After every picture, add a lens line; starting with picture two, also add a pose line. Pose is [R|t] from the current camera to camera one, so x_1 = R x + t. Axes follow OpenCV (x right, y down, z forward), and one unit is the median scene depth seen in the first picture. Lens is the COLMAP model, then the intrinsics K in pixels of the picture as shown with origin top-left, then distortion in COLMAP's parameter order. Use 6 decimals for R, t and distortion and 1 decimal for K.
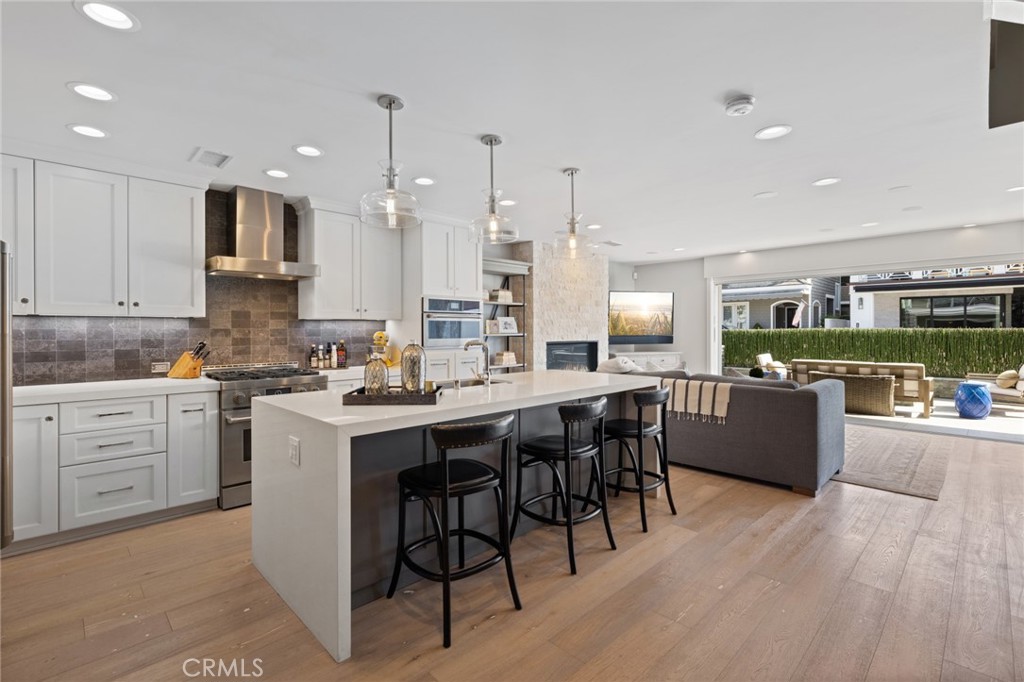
lens RADIAL K [[463.1, 0, 493.0], [0, 463.1, 334.3], [0, 0, 1]] dist [-0.001667, -0.000194]
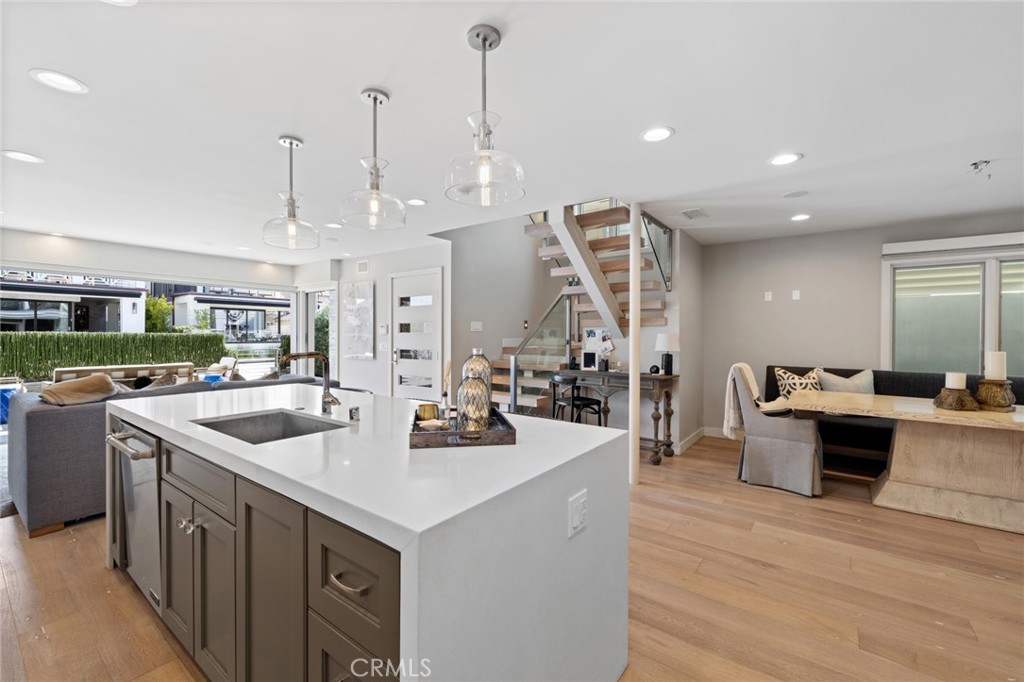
lens RADIAL K [[432.1, 0, 512.0], [0, 432.1, 341.0], [0, 0, 1]] dist [0.000380, 0.000020]
pose [[-0.175943, -0.011728, 0.984331, -0.120827], [0.003744, 0.999914, 0.012583, -0.001152], [-0.984393, 0.005899, -0.175884, 0.136045]]
